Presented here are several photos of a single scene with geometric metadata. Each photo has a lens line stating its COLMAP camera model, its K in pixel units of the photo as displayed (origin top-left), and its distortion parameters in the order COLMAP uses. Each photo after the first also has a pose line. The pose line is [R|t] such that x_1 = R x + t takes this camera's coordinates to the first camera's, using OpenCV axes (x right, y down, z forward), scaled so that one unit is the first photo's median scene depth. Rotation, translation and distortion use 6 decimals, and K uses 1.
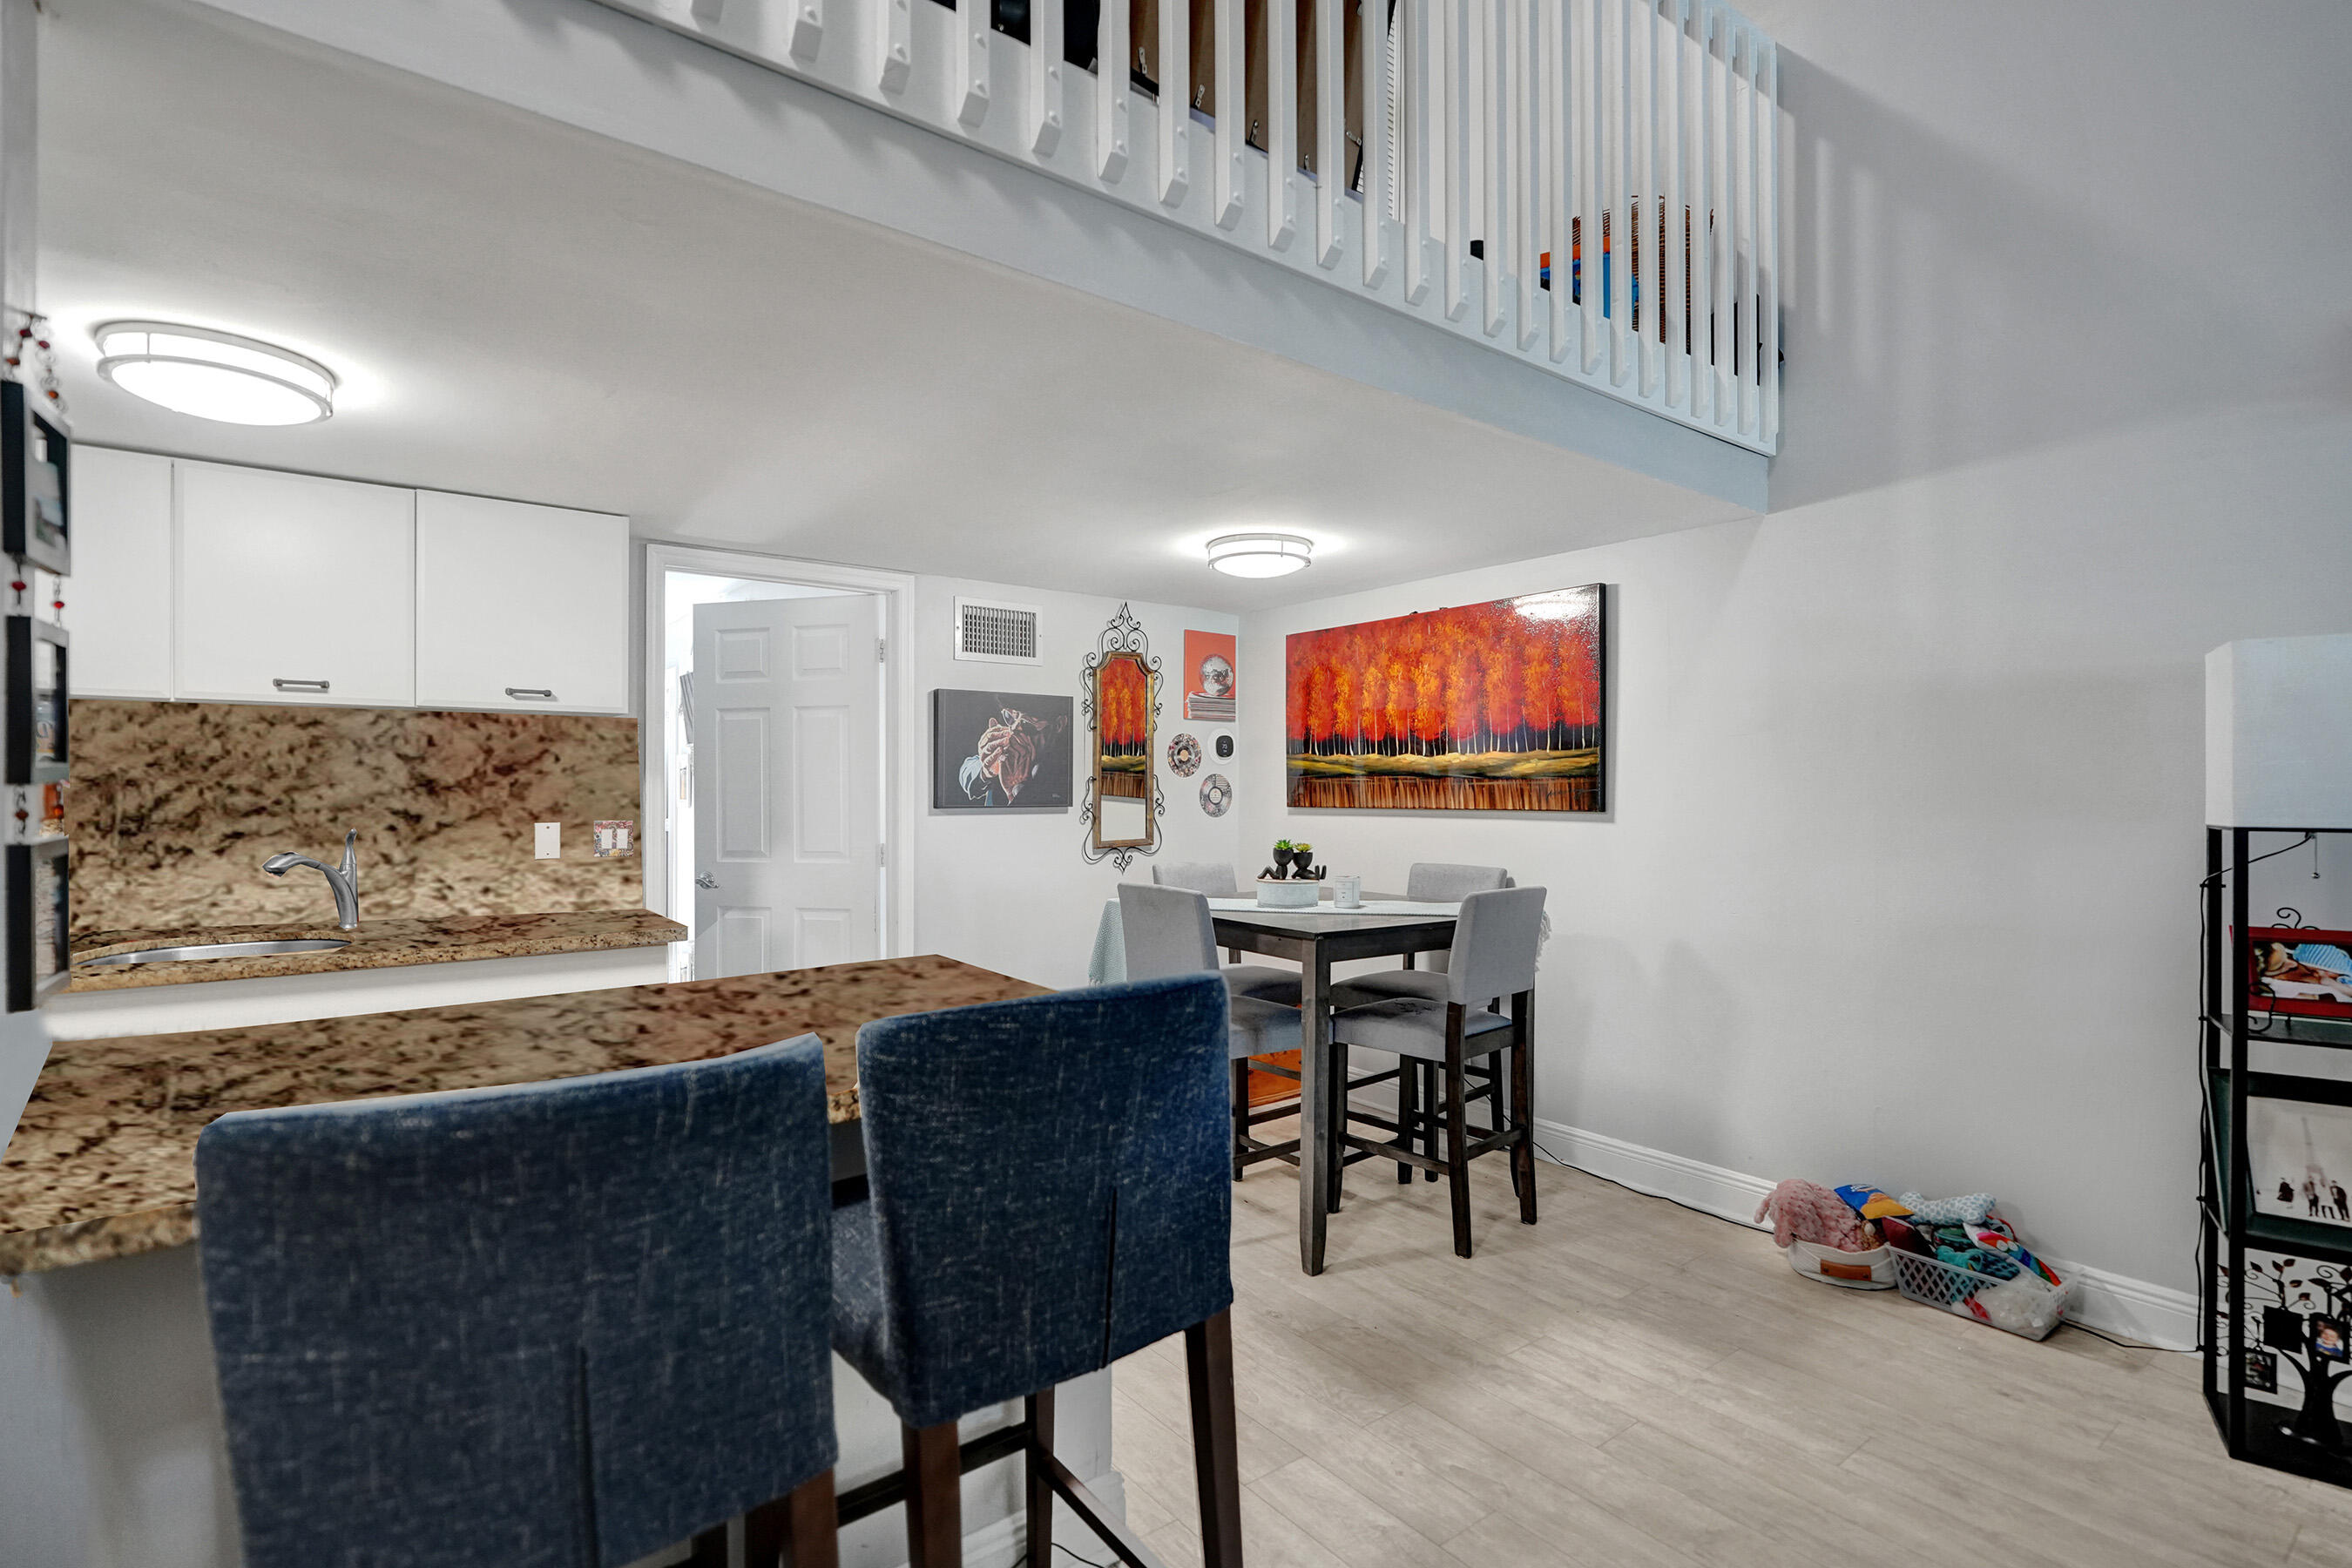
lens RADIAL K [[1100.6, 0, 1183.2], [0, 1100.6, 796.9], [0, 0, 1]] dist [-0.010058, 0.002075]
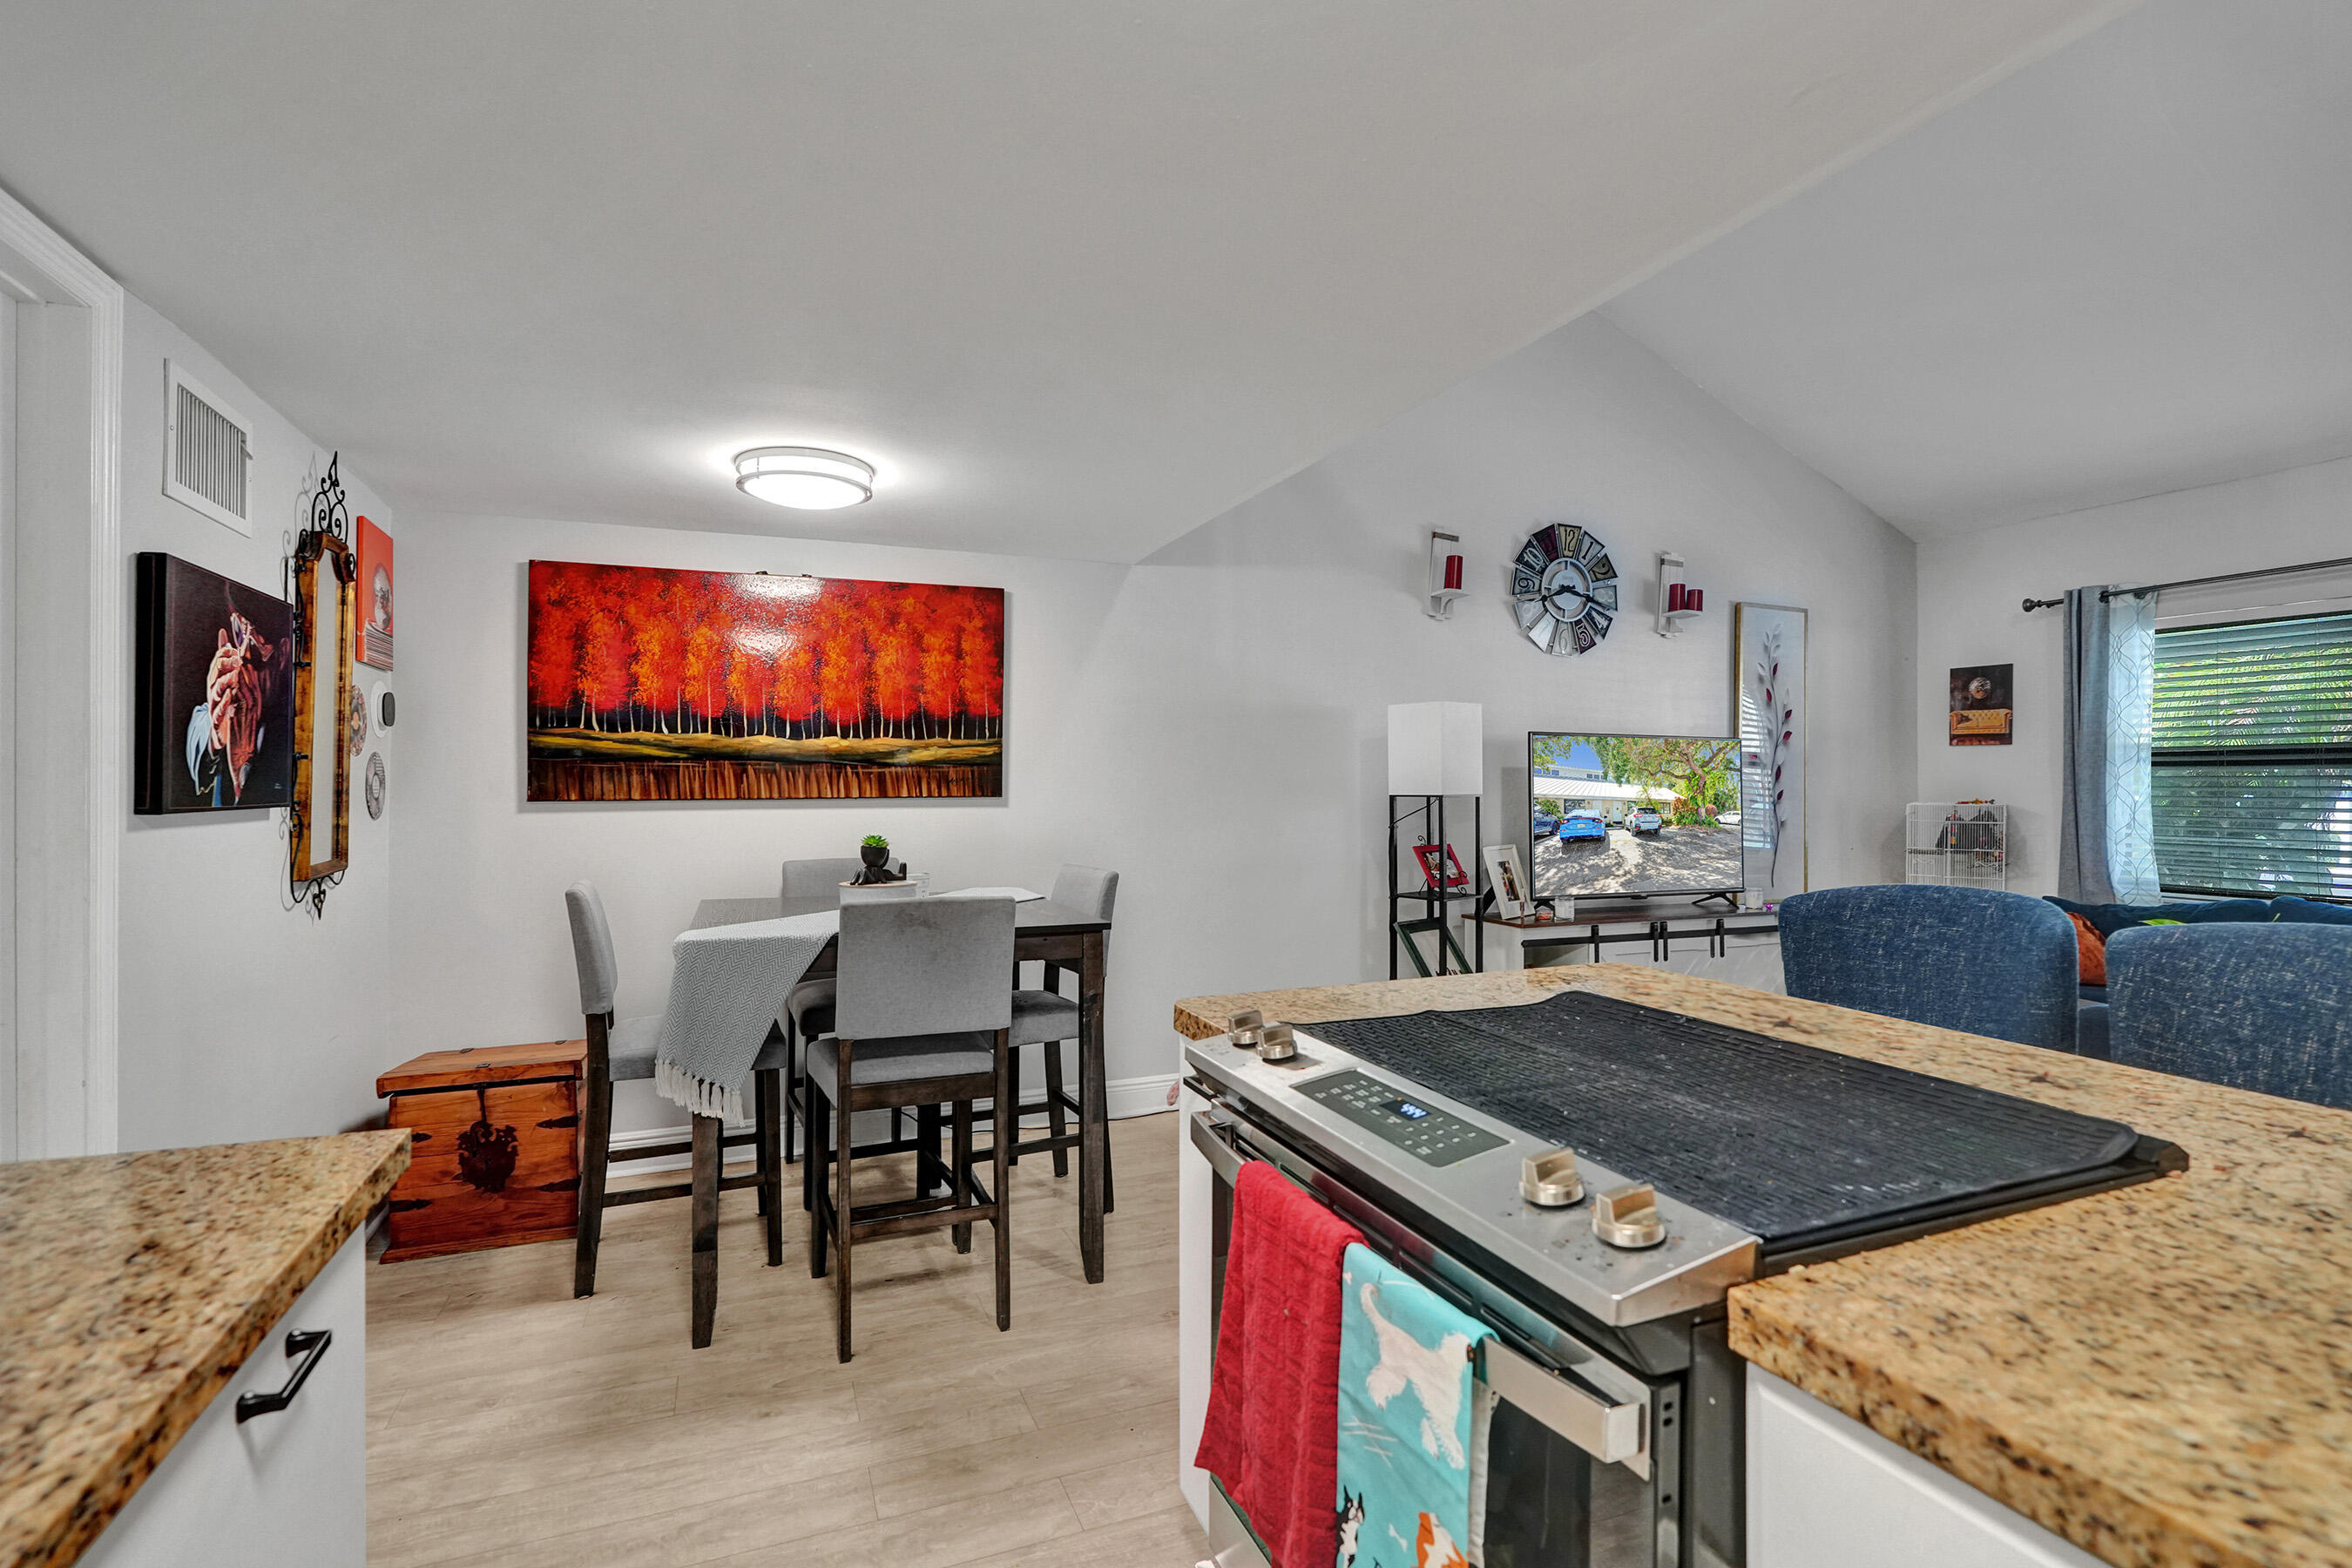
lens RADIAL K [[1100.6, 0, 1183.9], [0, 1100.6, 769.4], [0, 0, 1]] dist [-0.010058, 0.002075]
pose [[0.263195, 0.007103, 0.964717, -0.567484], [0.008391, 0.999918, -0.009652, -0.001258], [-0.964706, 0.010635, 0.263114, 0.478728]]
